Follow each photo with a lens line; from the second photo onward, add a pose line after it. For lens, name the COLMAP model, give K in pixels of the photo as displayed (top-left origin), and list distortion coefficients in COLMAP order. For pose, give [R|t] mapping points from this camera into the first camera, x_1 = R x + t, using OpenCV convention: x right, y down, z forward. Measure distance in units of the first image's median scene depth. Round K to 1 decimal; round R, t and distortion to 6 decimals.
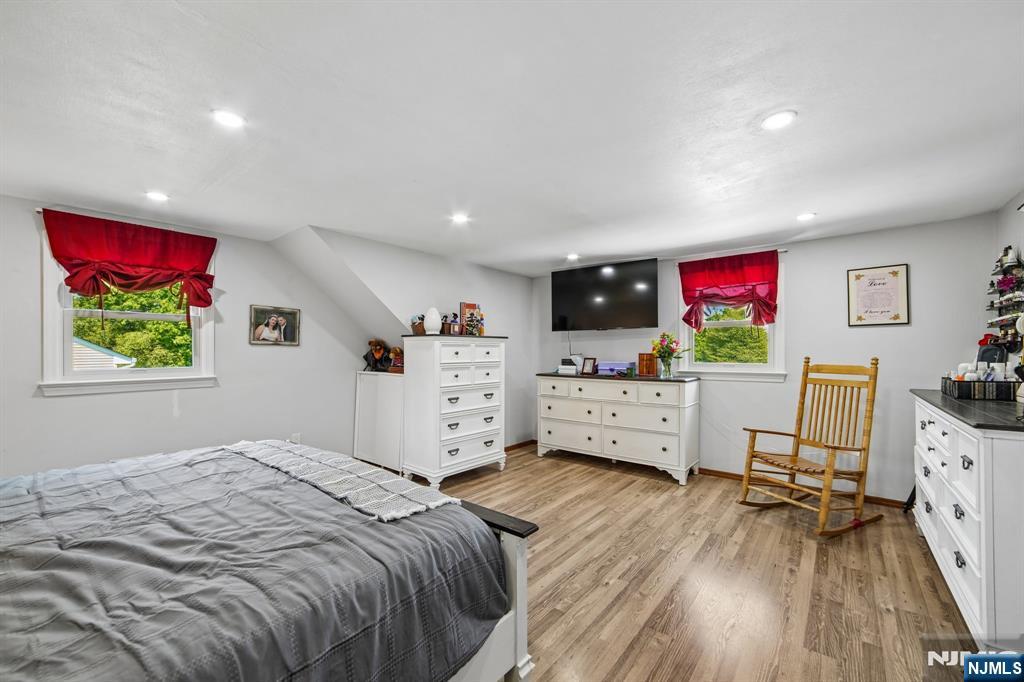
lens RADIAL K [[407.5, 0, 508.6], [0, 407.5, 342.8], [0, 0, 1]] dist [-0.000653, -0.000113]
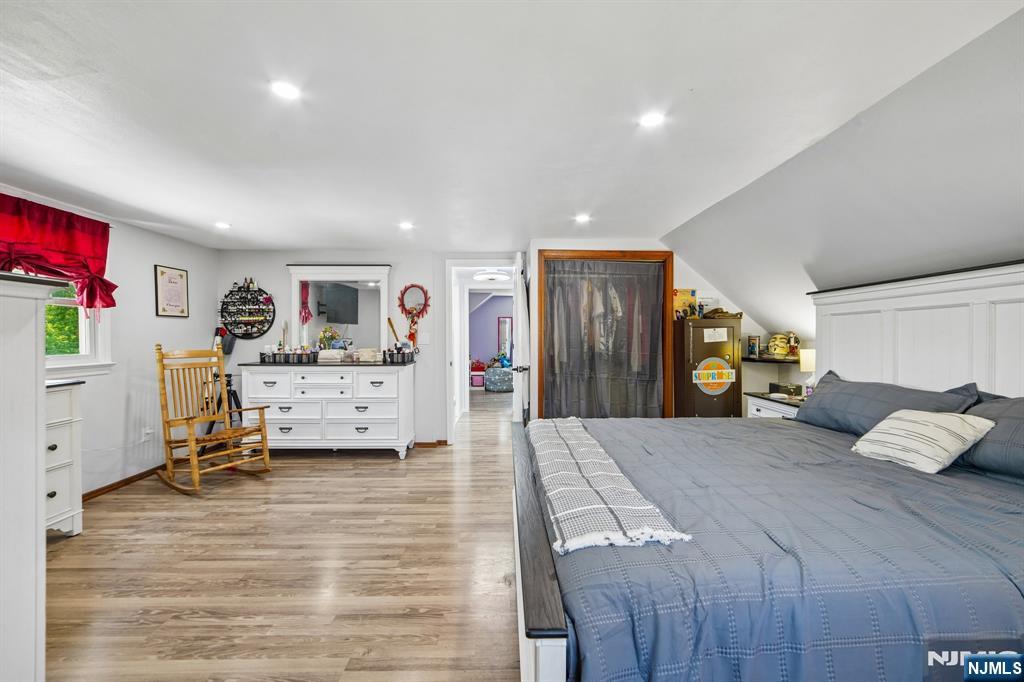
lens RADIAL K [[407.5, 0, 511.6], [0, 407.5, 342.1], [0, 0, 1]] dist [-0.000653, -0.000113]
pose [[-0.651332, -0.002942, 0.758787, -0.661892], [-0.008178, 0.999962, -0.003143, 0.027368], [-0.758749, -0.008252, -0.651331, 1.052130]]
